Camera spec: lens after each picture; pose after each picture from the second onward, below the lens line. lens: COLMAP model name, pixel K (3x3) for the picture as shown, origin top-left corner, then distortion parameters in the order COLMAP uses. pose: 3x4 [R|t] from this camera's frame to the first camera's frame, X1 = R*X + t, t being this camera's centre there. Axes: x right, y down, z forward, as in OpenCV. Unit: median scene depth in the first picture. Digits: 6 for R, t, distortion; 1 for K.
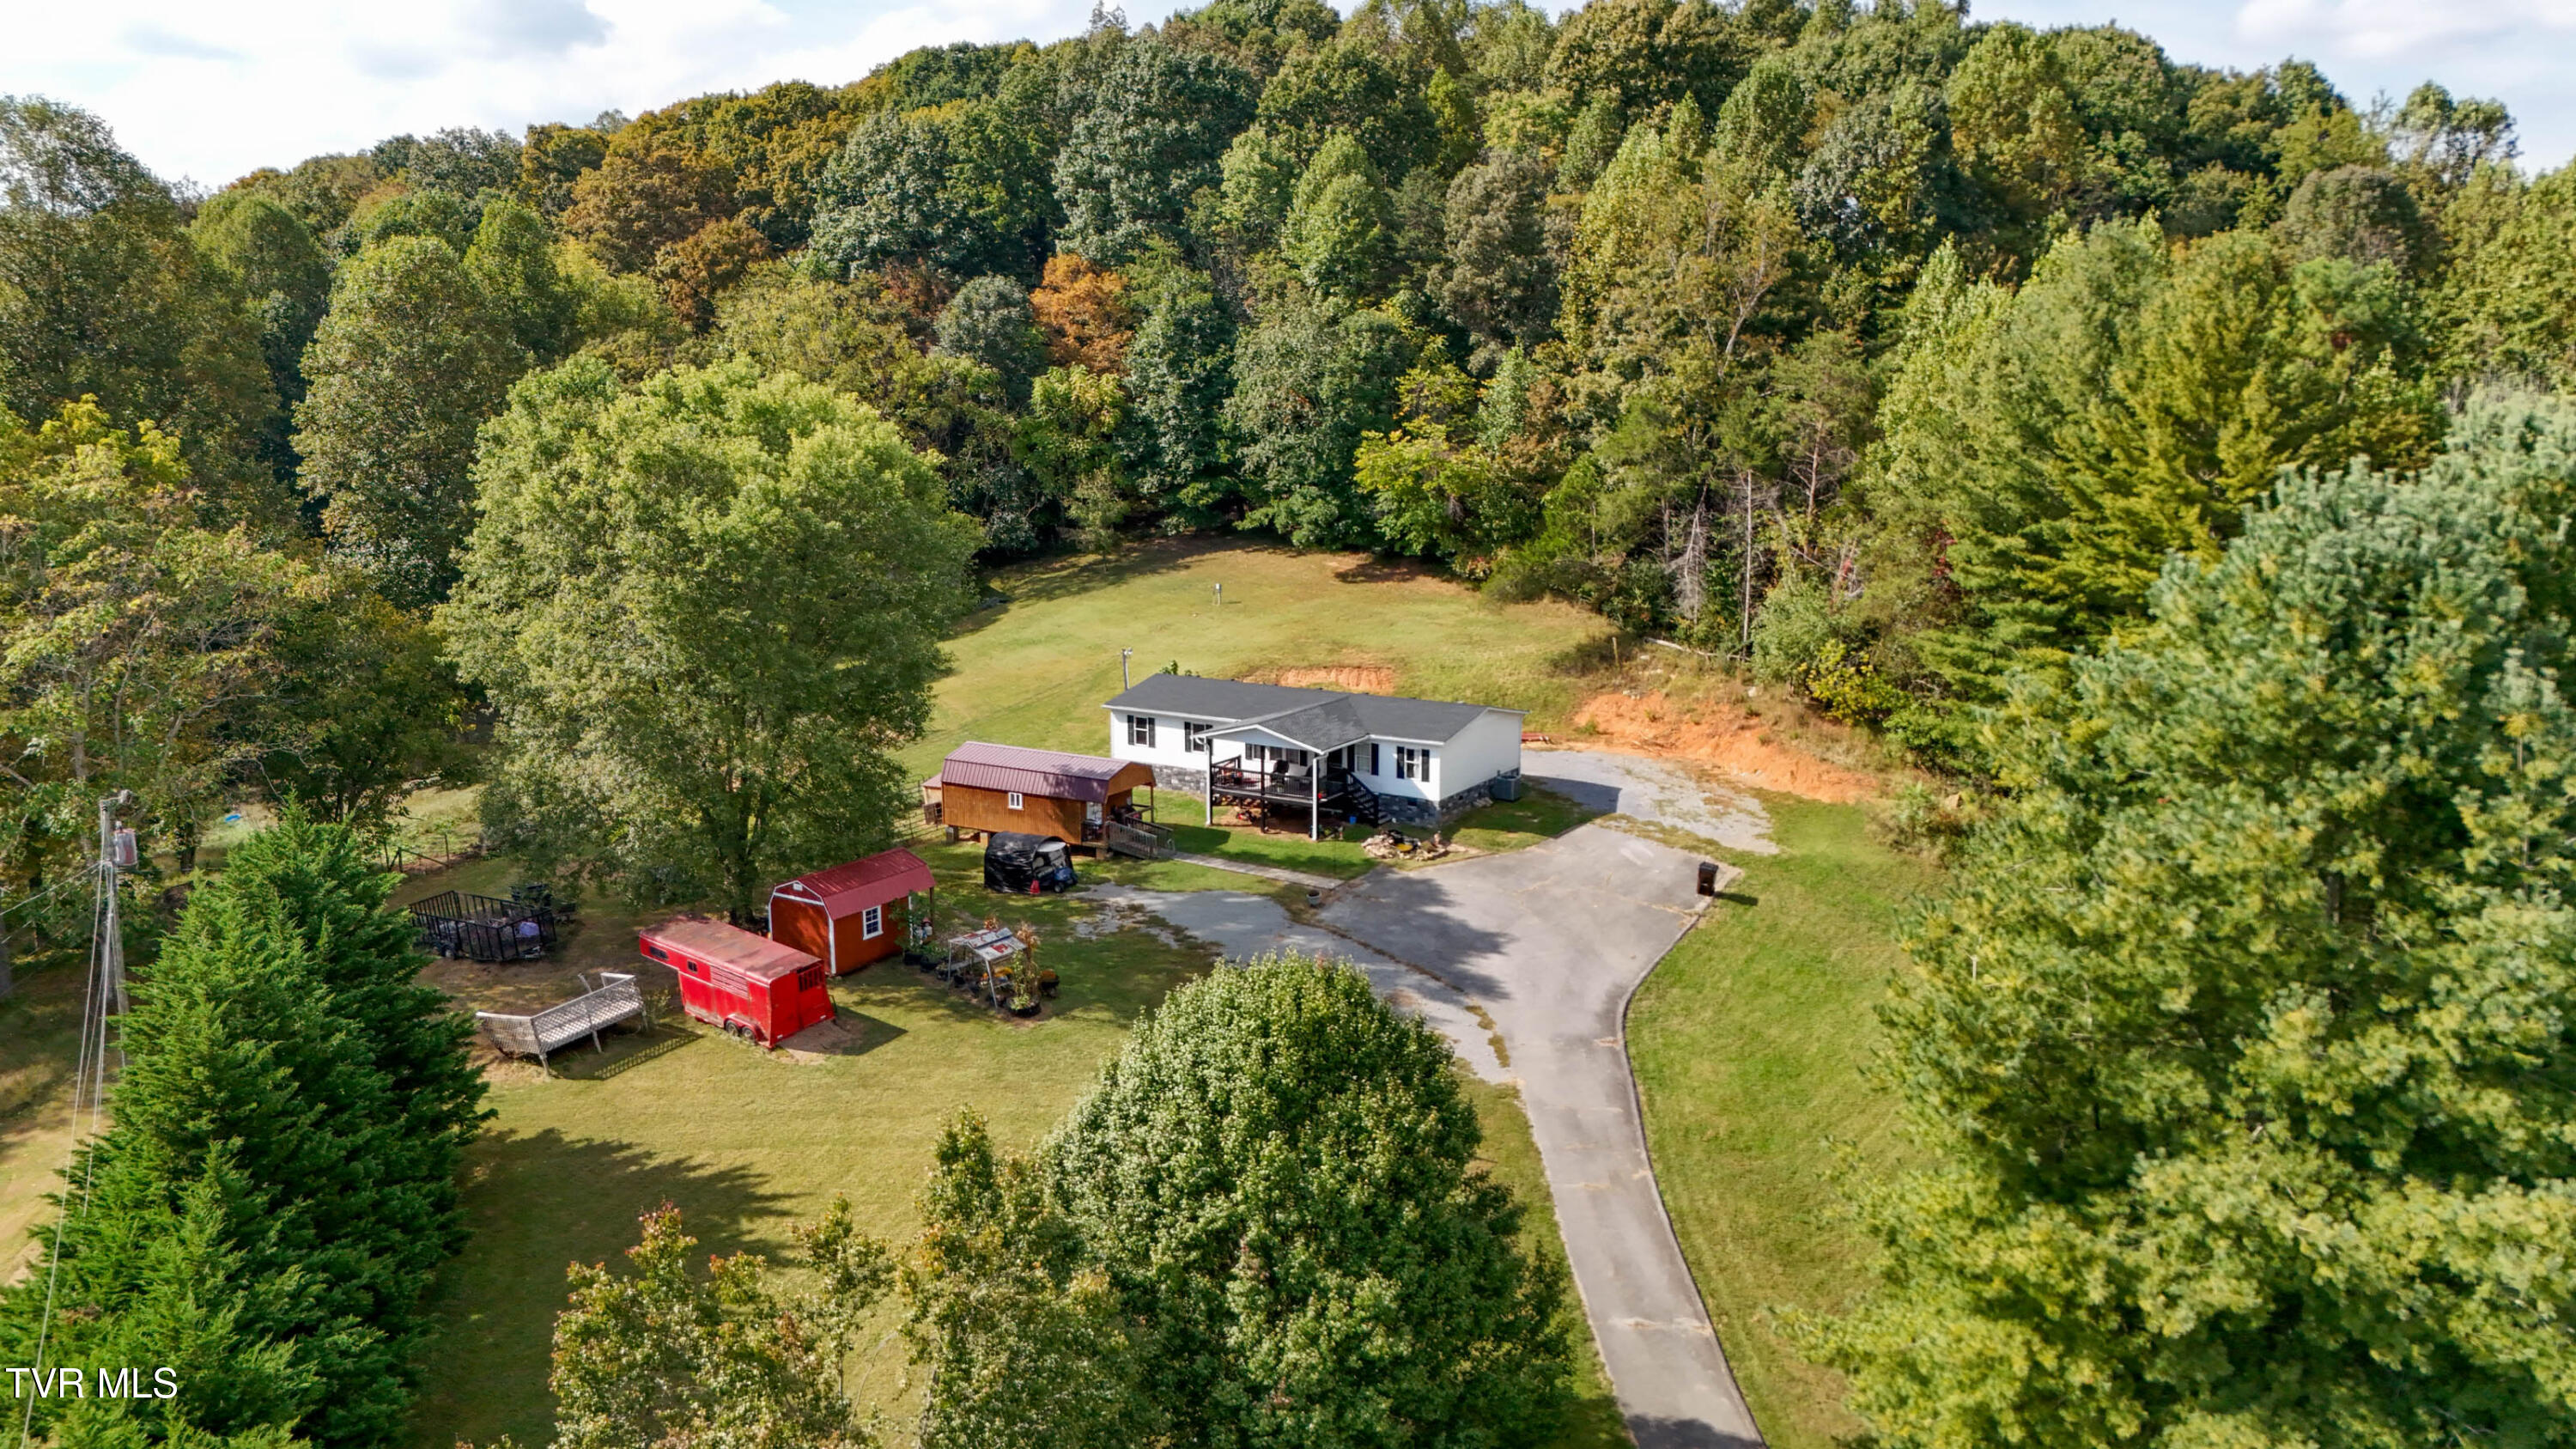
lens RADIAL K [[1897.8, 0, 1292.7], [0, 1897.8, 697.8], [0, 0, 1]] dist [0.079824, -0.073144]
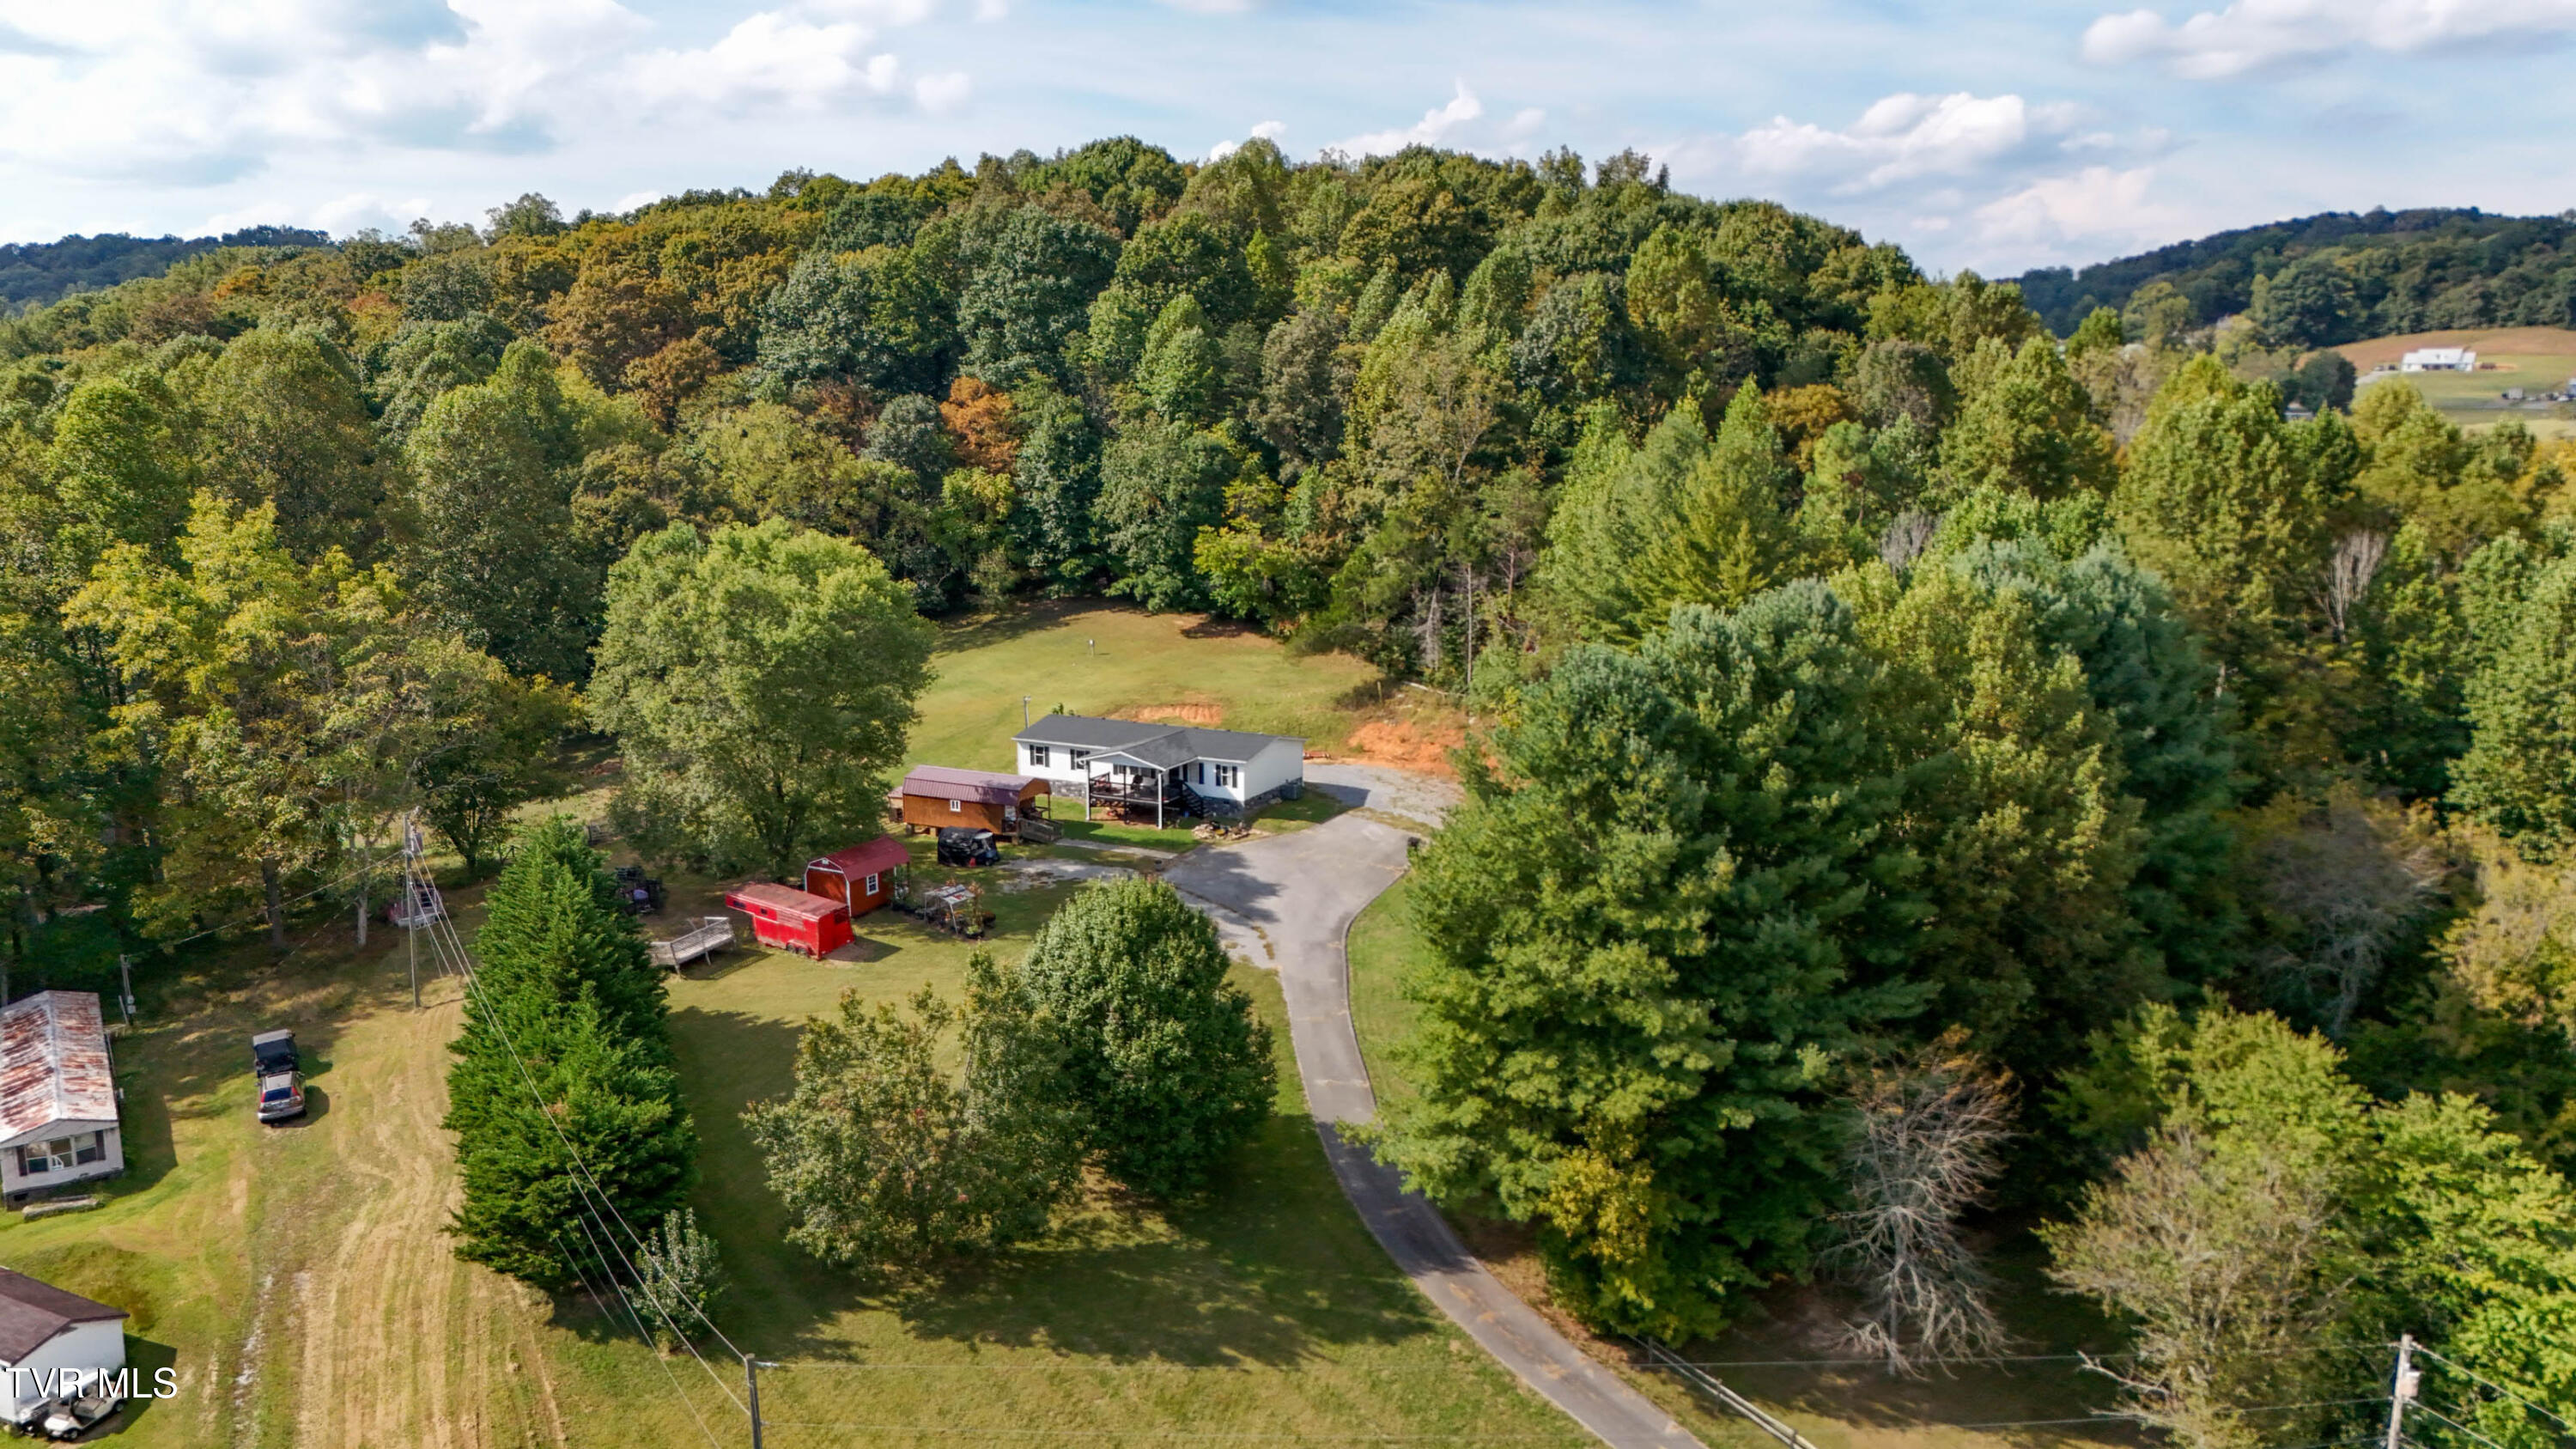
lens RADIAL K [[1897.8, 0, 1304.0], [0, 1897.8, 685.8], [0, 0, 1]] dist [0.079824, -0.073144]
pose [[0.997238, -0.011626, 0.073351, 0.015159], [0.012295, 0.999887, -0.008676, -0.021201], [-0.073241, 0.009554, 0.997268, -0.462488]]
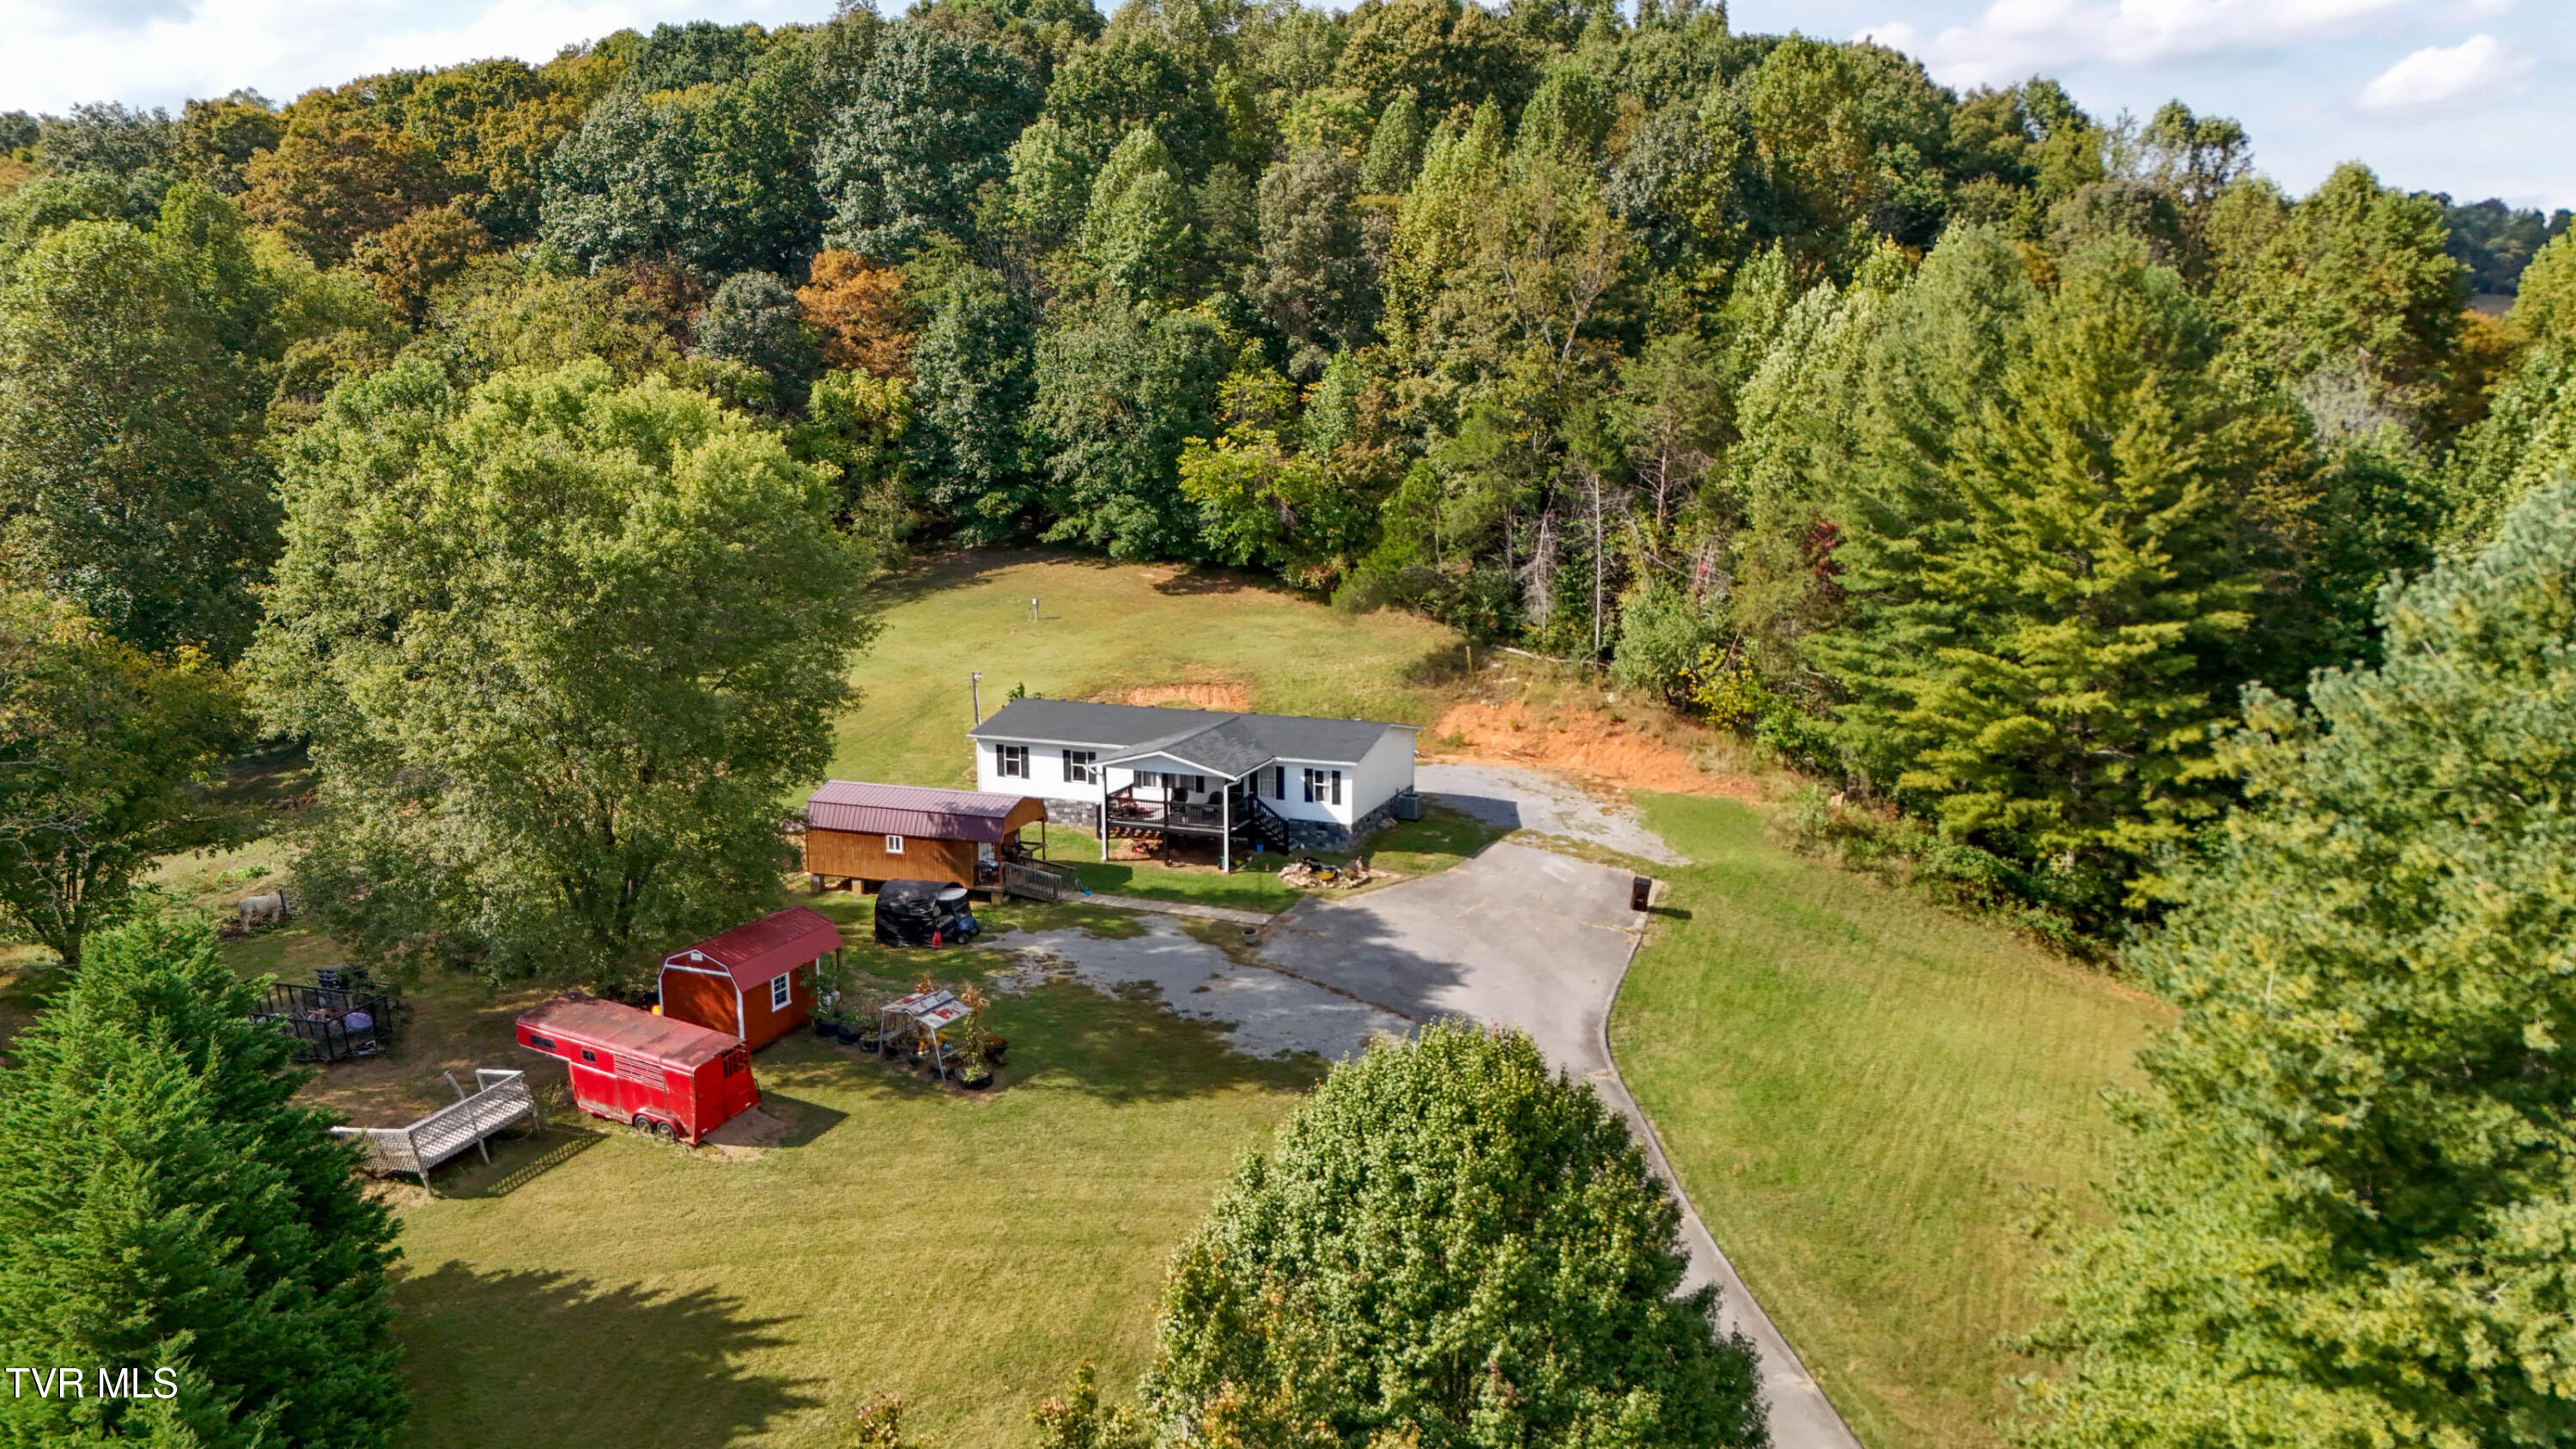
lens RADIAL K [[1897.8, 0, 1295.7], [0, 1897.8, 700.1], [0, 0, 1]] dist [0.079824, -0.073144]
pose [[0.984963, -0.030870, 0.169988, -0.103997], [0.031089, 0.999516, 0.001374, -0.009777], [-0.169948, 0.003932, 0.985445, 0.060756]]
